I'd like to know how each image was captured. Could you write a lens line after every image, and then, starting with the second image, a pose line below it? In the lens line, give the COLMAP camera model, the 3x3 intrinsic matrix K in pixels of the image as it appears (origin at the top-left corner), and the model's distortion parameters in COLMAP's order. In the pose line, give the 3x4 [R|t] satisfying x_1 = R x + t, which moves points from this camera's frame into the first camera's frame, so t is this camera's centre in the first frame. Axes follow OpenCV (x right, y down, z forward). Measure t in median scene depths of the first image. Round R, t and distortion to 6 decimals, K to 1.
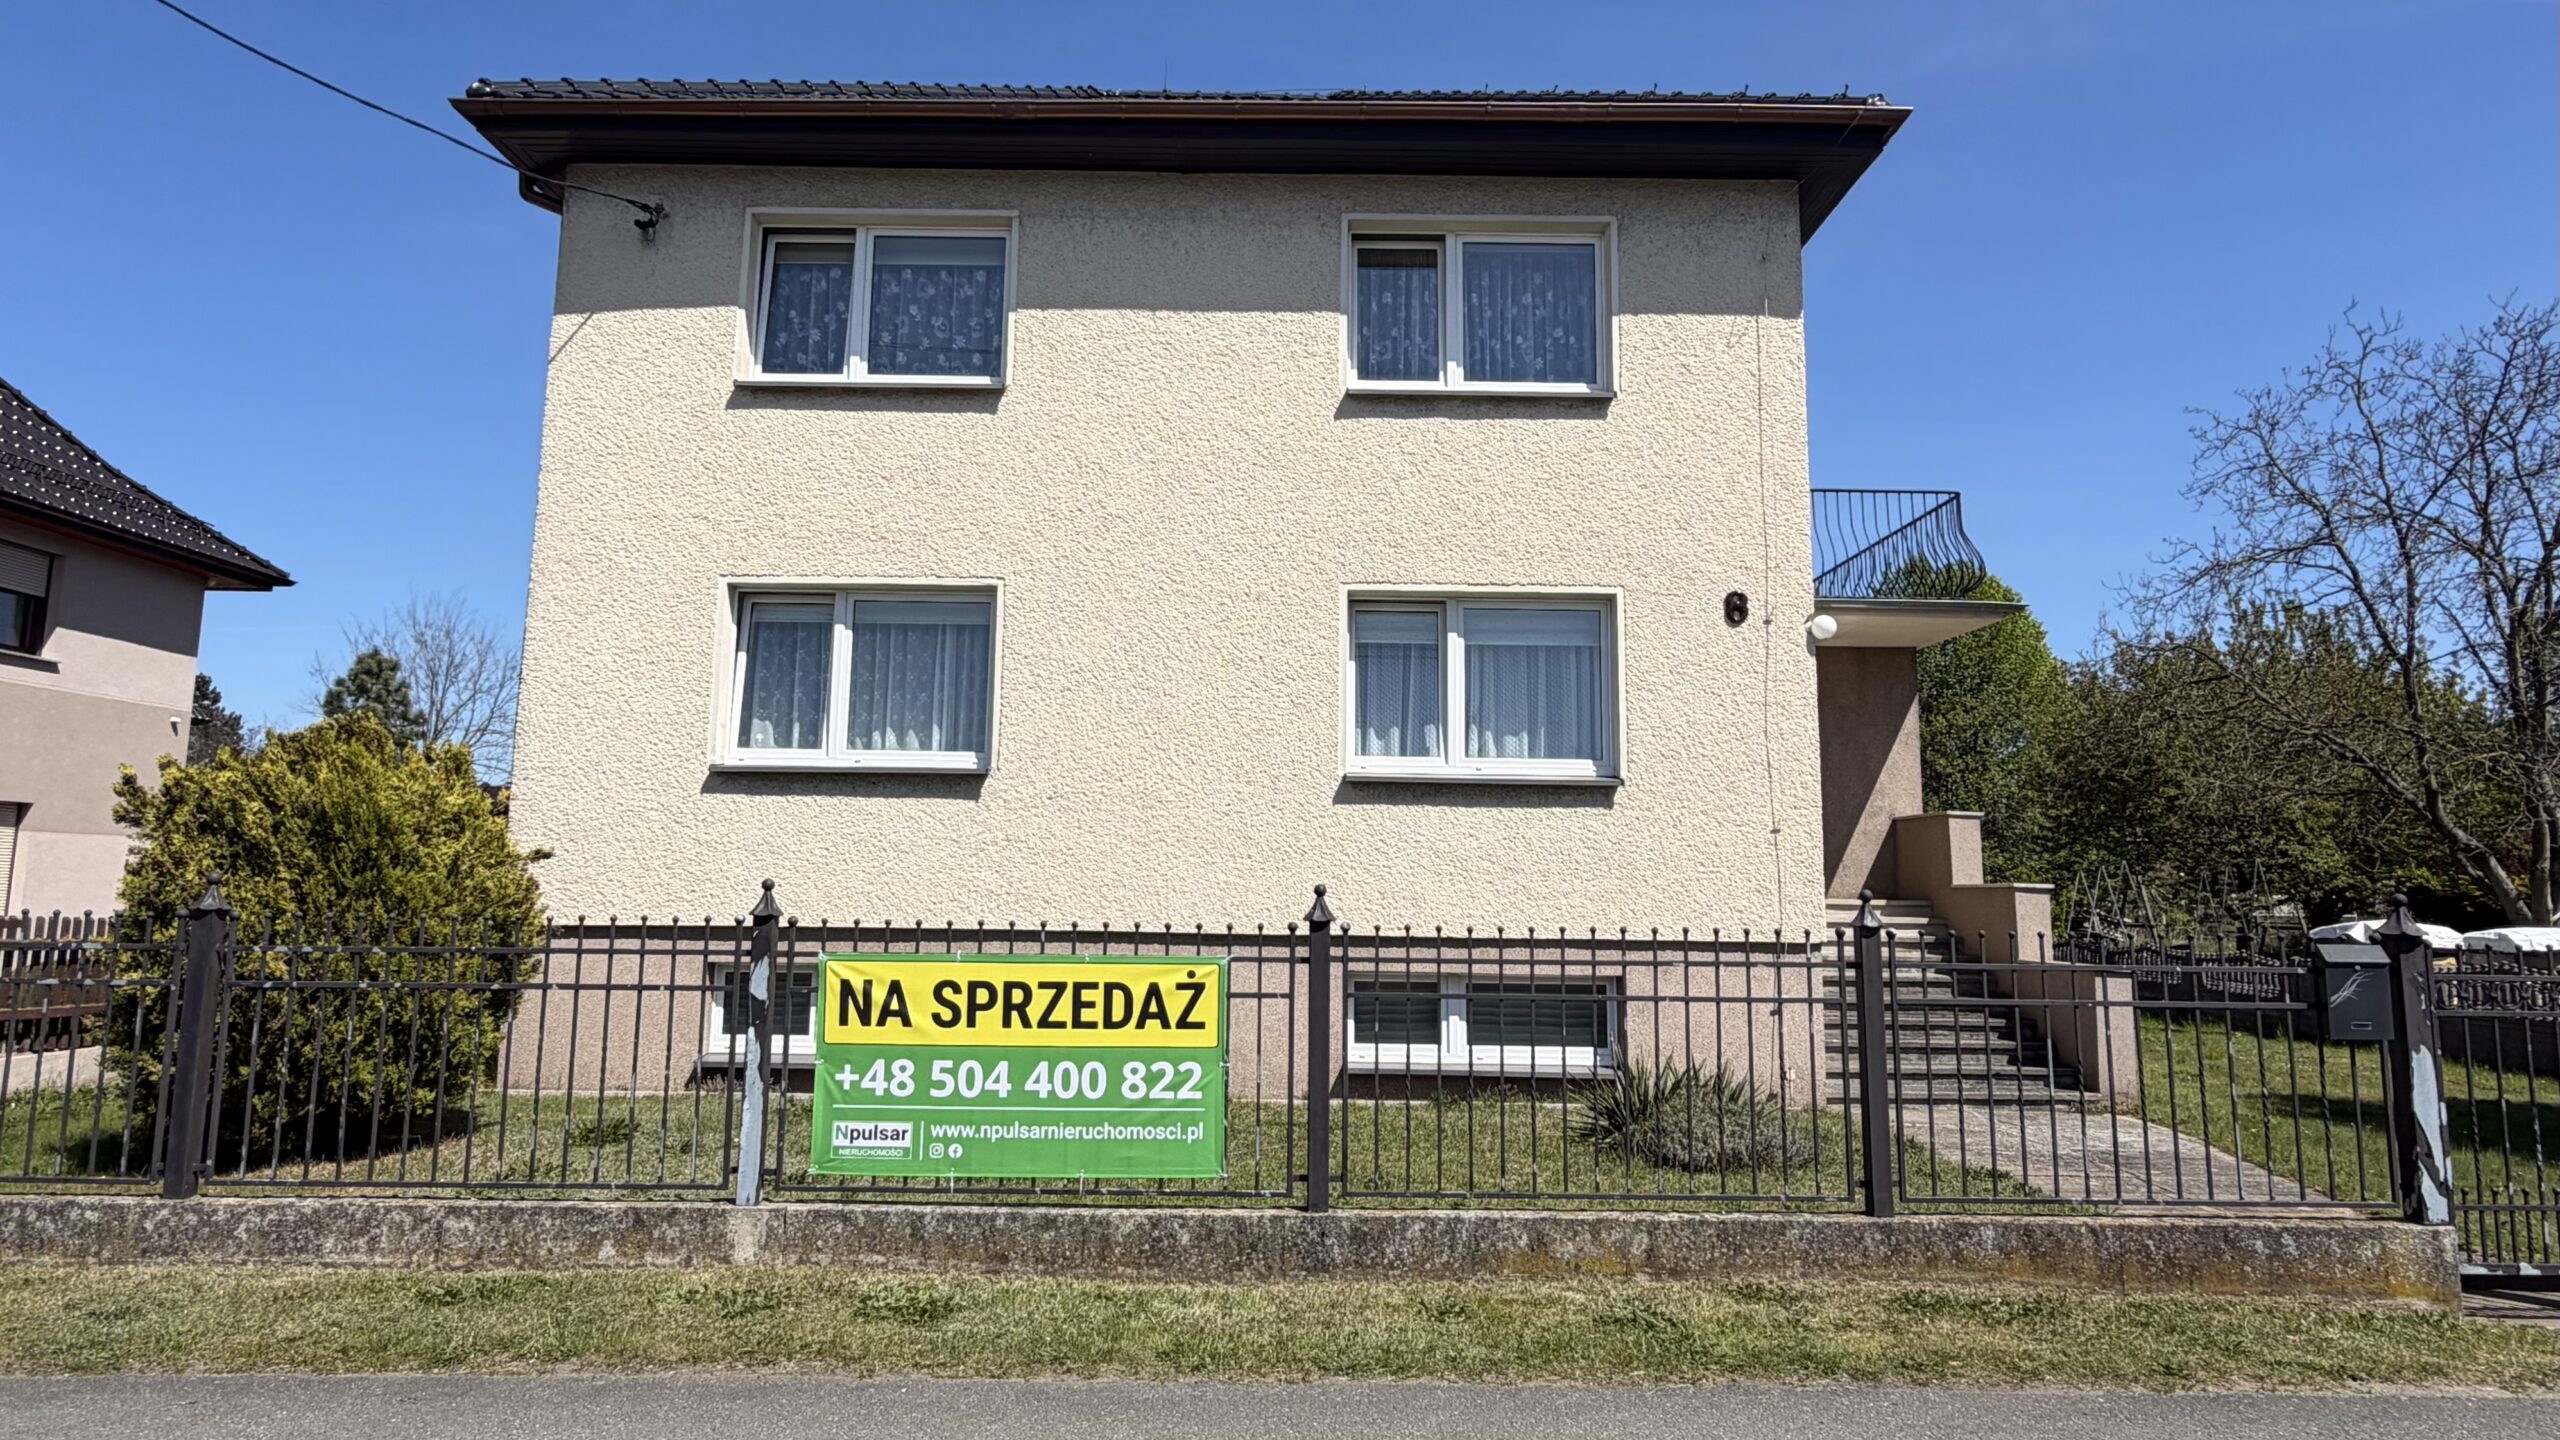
lens RADIAL K [[1480.3, 0, 1278.4], [0, 1480.3, 687.9], [0, 0, 1]] dist [-0.002023, 0.002398]
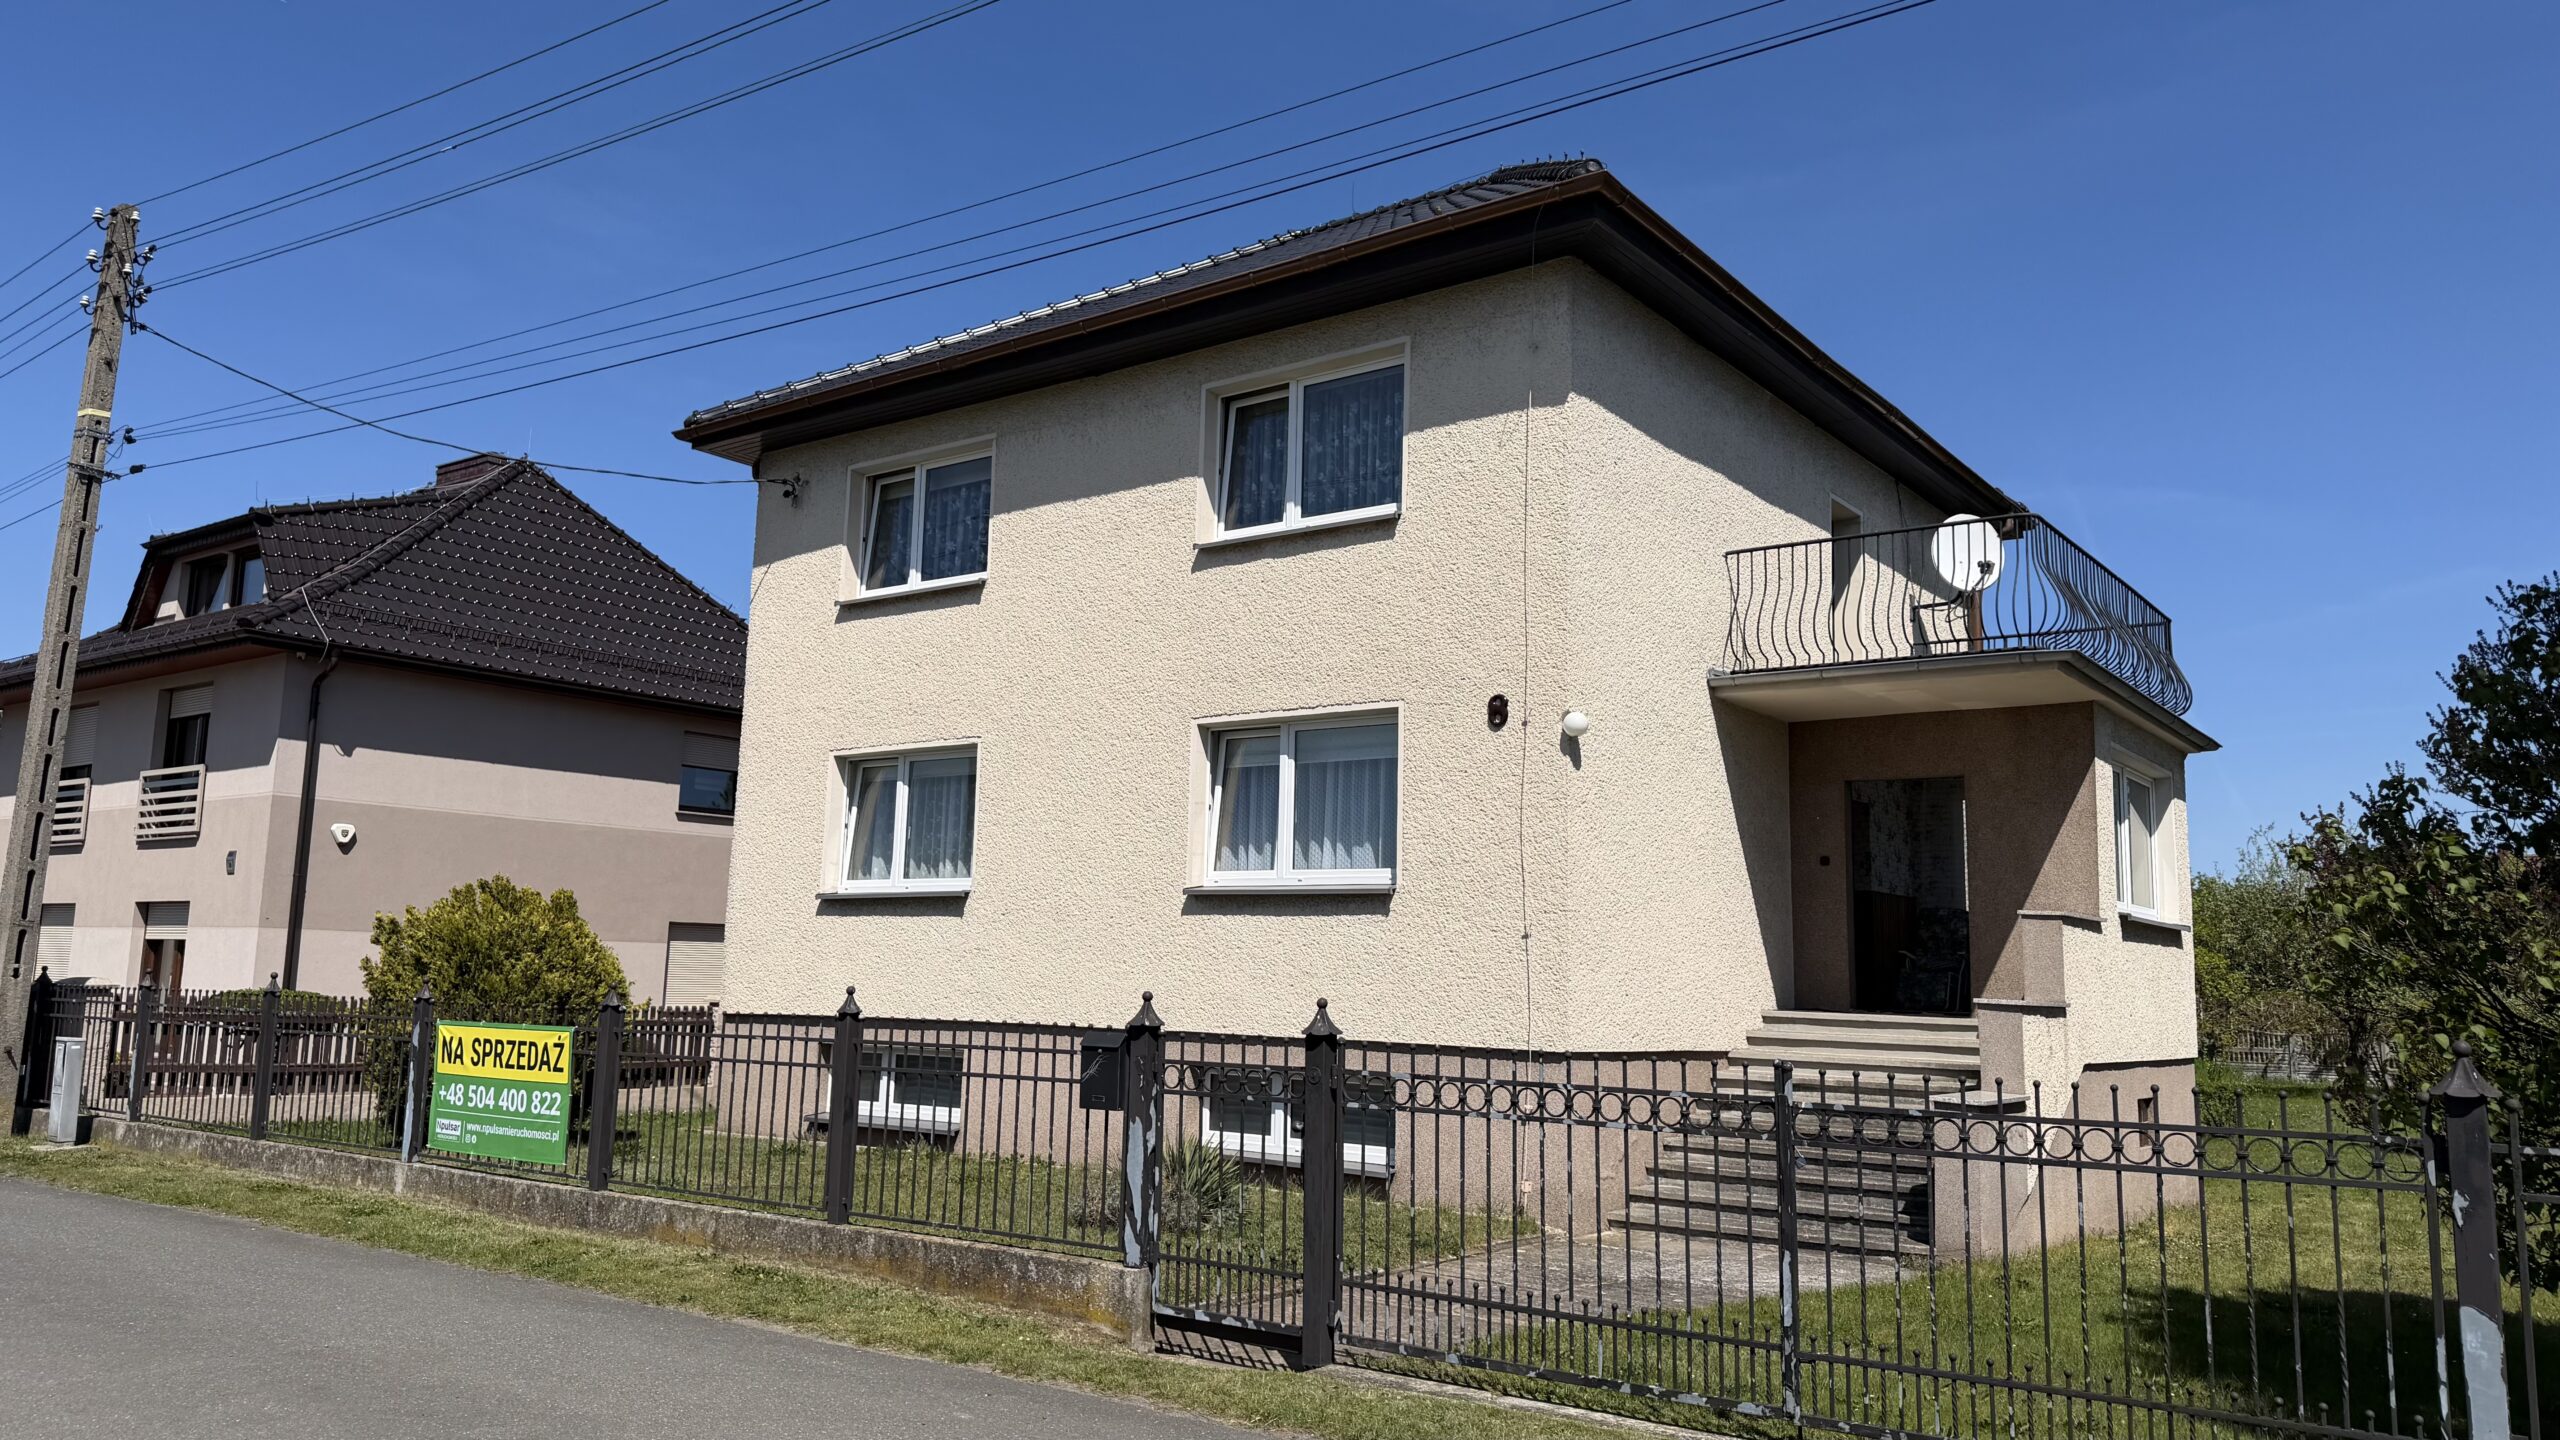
lens RADIAL K [[1796.8, 0, 1280.0], [0, 1796.8, 720.0], [0, 0, 1]] dist [0.165561, -0.343345]
pose [[0.796466, -0.079842, -0.599388, 0.937459], [0.066987, 0.996794, -0.043765, -0.005245], [0.600961, -0.005294, 0.799261, -0.059126]]
